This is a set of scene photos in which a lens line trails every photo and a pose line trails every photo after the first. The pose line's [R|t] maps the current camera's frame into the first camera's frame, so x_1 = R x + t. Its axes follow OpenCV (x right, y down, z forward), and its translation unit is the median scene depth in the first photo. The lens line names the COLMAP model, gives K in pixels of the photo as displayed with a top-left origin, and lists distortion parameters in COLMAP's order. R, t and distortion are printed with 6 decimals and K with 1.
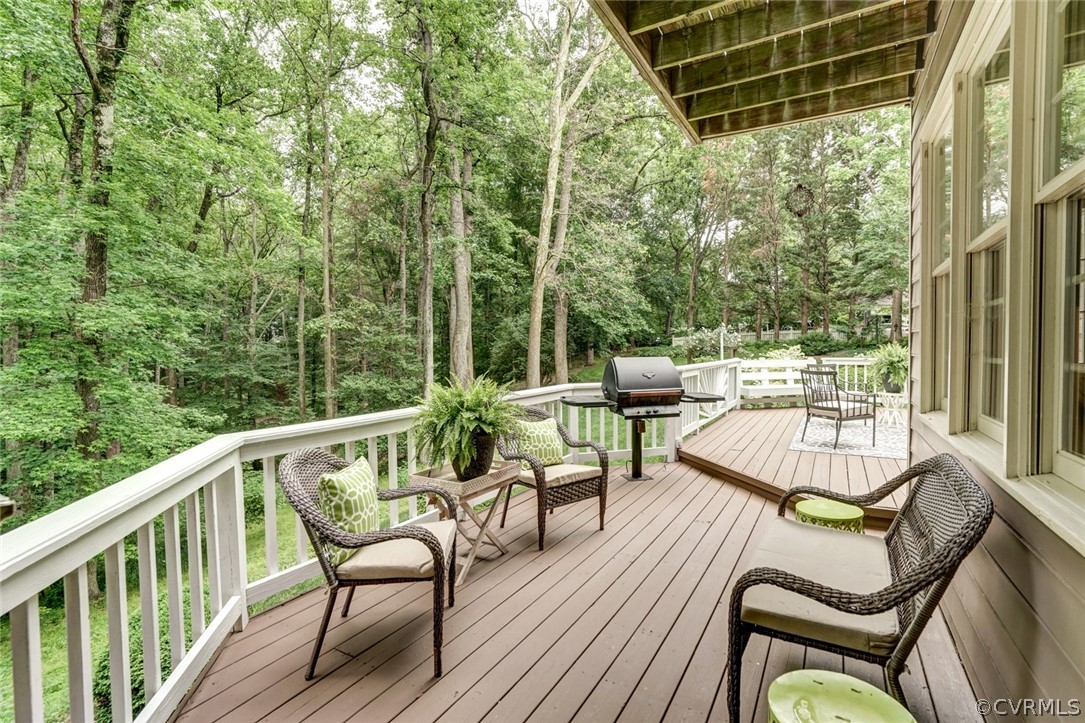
lens RADIAL K [[505.3, 0, 547.7], [0, 505.3, 356.0], [0, 0, 1]] dist [-0.041021, 0.023995]
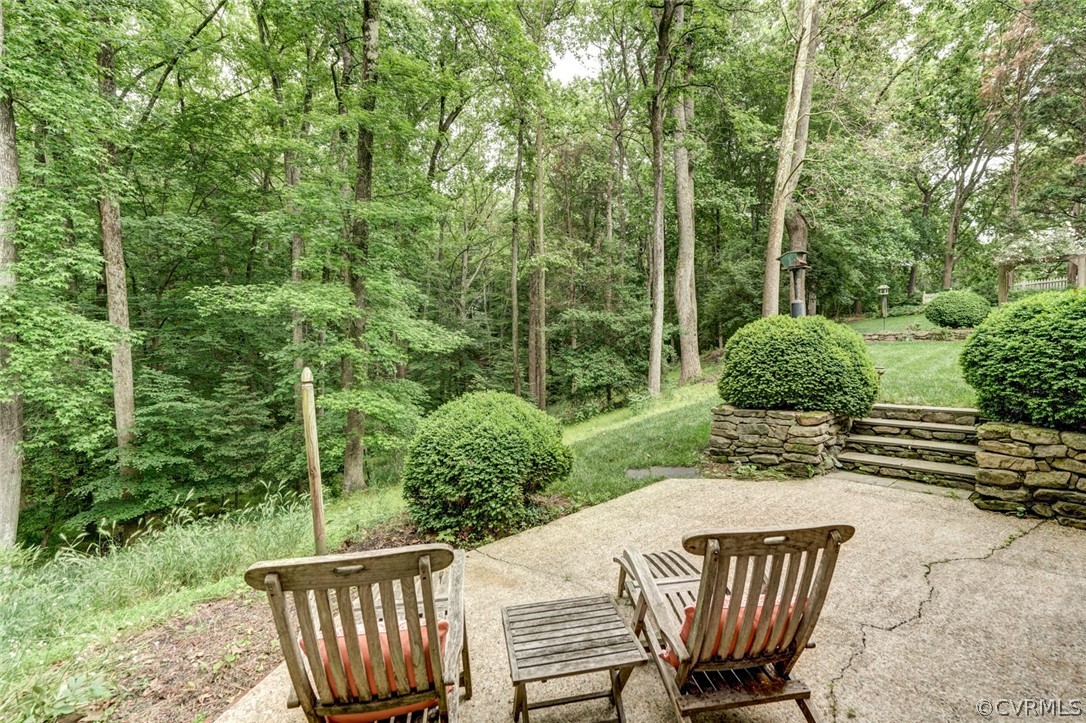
lens RADIAL K [[505.7, 0, 548.2], [0, 505.7, 356.0], [0, 0, 1]] dist [-0.041021, 0.023995]
pose [[0.941260, 0.005732, -0.337633, -0.117968], [-0.003111, 0.999961, 0.008304, 0.132351], [0.337668, -0.006766, 0.941241, 0.082578]]
